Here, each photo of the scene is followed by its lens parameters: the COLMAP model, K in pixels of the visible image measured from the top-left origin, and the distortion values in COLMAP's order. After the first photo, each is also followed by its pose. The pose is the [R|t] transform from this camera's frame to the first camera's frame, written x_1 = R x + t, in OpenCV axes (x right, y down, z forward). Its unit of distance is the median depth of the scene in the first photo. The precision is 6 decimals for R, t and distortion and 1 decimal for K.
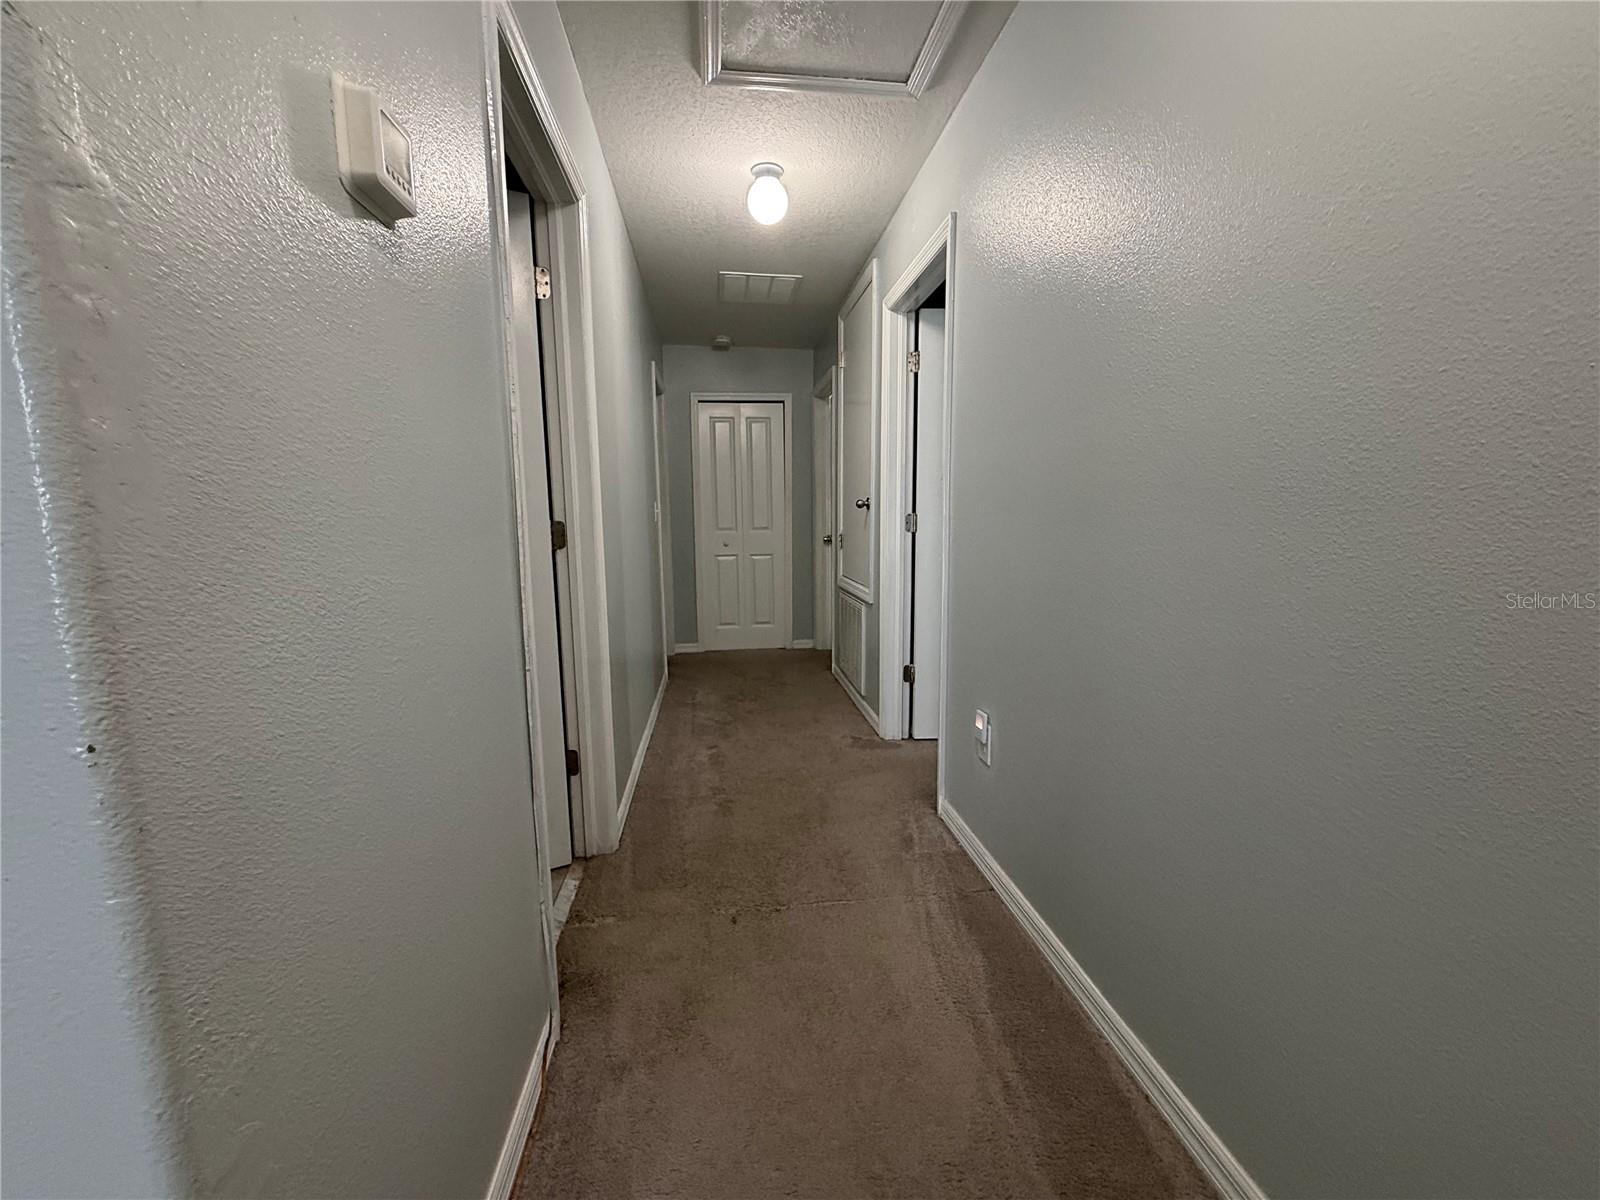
lens RADIAL K [[638.5, 0, 793.9], [0, 638.5, 598.0], [0, 0, 1]] dist [-0.000931, 0.000114]
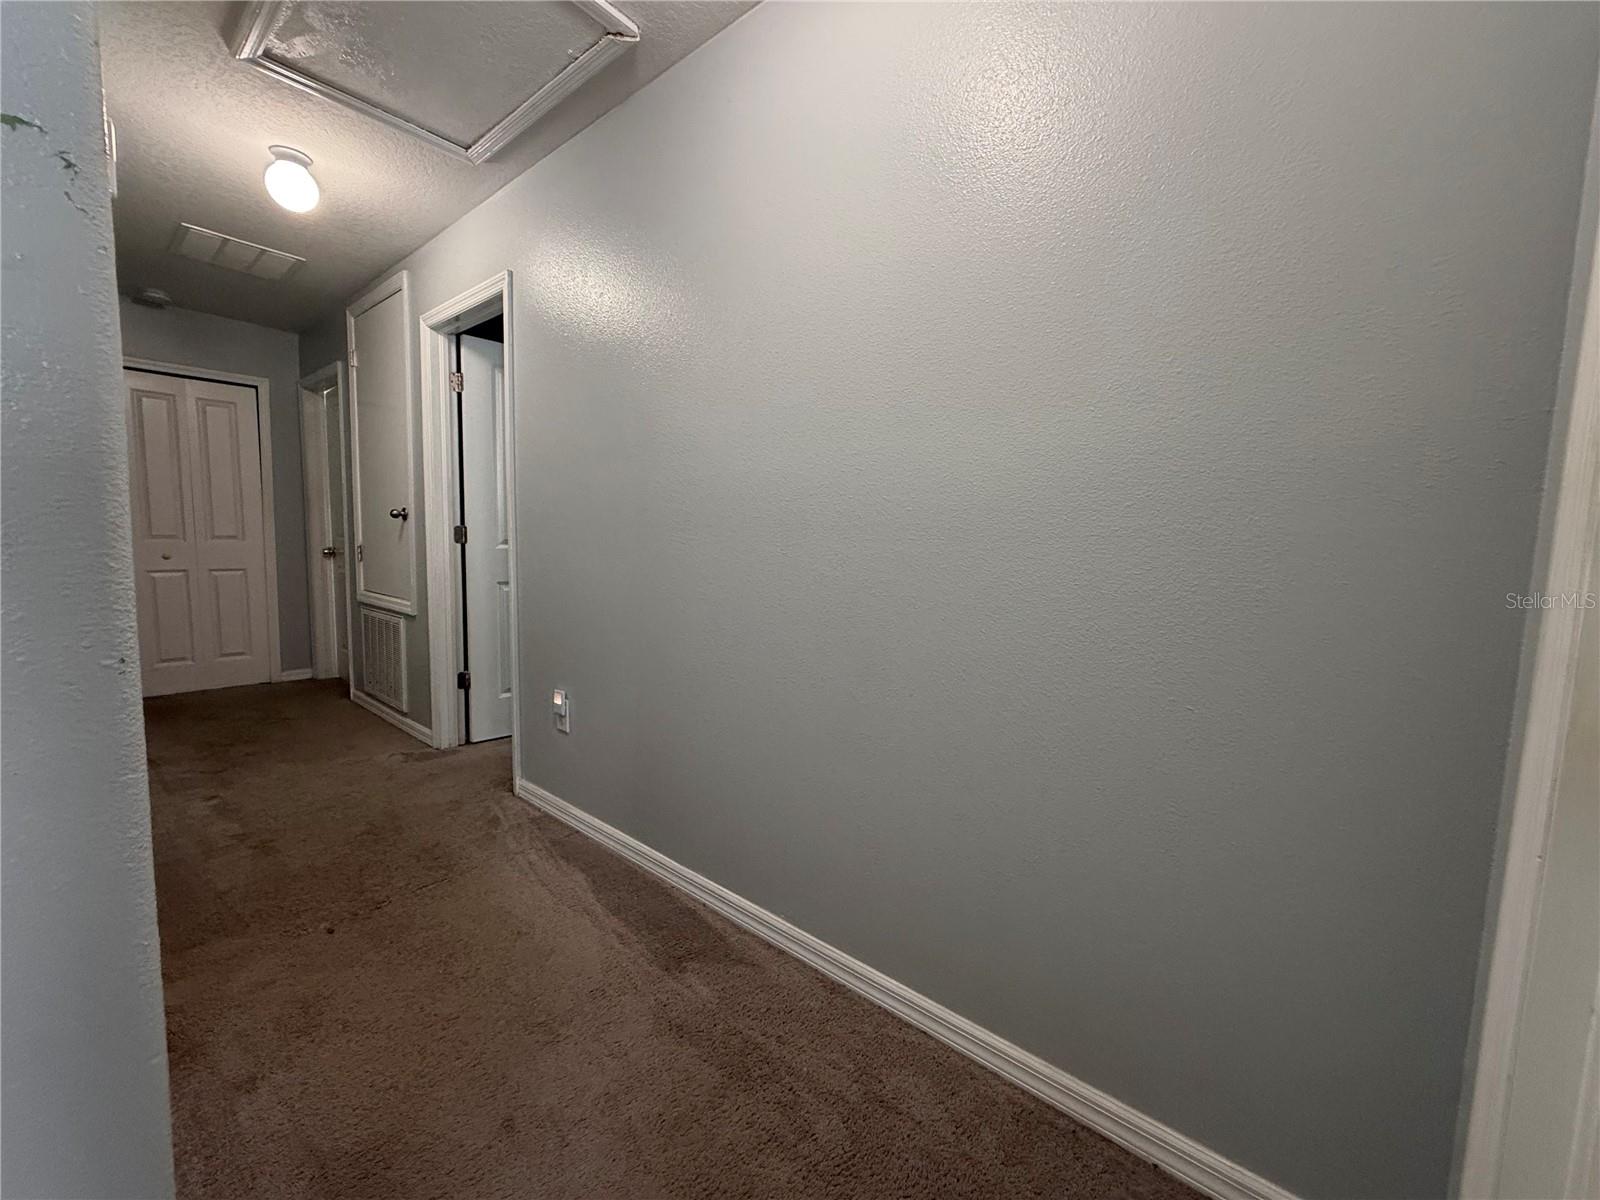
lens RADIAL K [[638.5, 0, 798.7], [0, 638.5, 599.9], [0, 0, 1]] dist [-0.000931, 0.000114]
pose [[0.729232, -0.038416, 0.683187, -0.126850], [0.057588, 0.998326, -0.005333, 0.025773], [-0.681839, 0.043232, 0.730224, -0.131164]]
